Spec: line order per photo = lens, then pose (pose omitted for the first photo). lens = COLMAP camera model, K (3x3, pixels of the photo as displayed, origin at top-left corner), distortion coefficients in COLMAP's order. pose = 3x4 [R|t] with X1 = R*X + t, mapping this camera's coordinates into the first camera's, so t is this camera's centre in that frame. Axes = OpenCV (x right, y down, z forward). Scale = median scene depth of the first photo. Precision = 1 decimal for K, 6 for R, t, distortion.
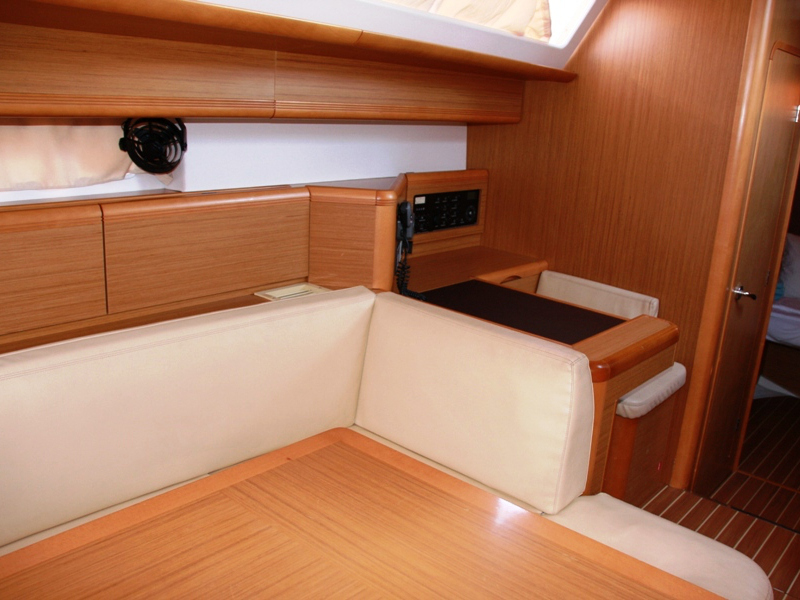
lens RADIAL K [[741.3, 0, 403.8], [0, 741.3, 300.6], [0, 0, 1]] dist [-0.159999, 0.146157]
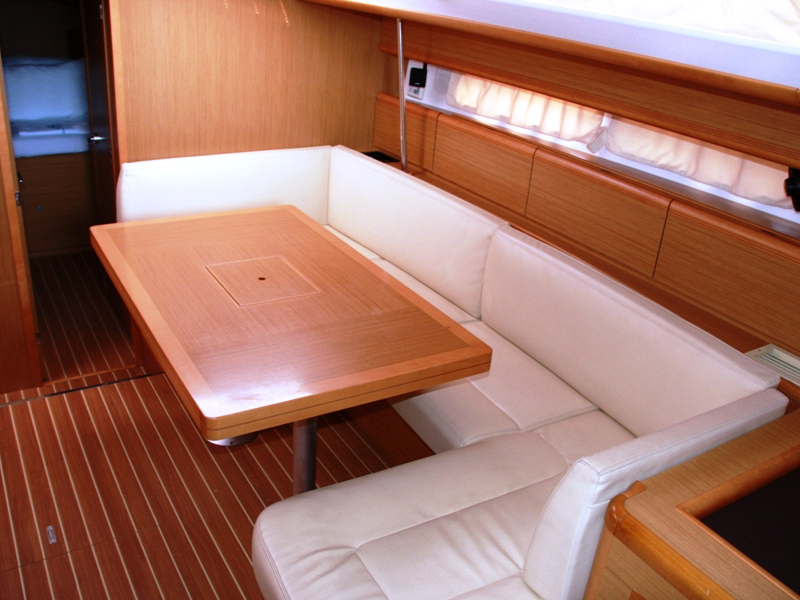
lens RADIAL K [[741.3, 0, 403.8], [0, 741.3, 300.6], [0, 0, 1]] dist [-0.159999, 0.146157]
pose [[-0.286384, 0.318273, -0.903707, 0.935194], [-0.358596, 0.839054, 0.409142, -0.325831], [0.888478, 0.441238, -0.126160, 0.760597]]
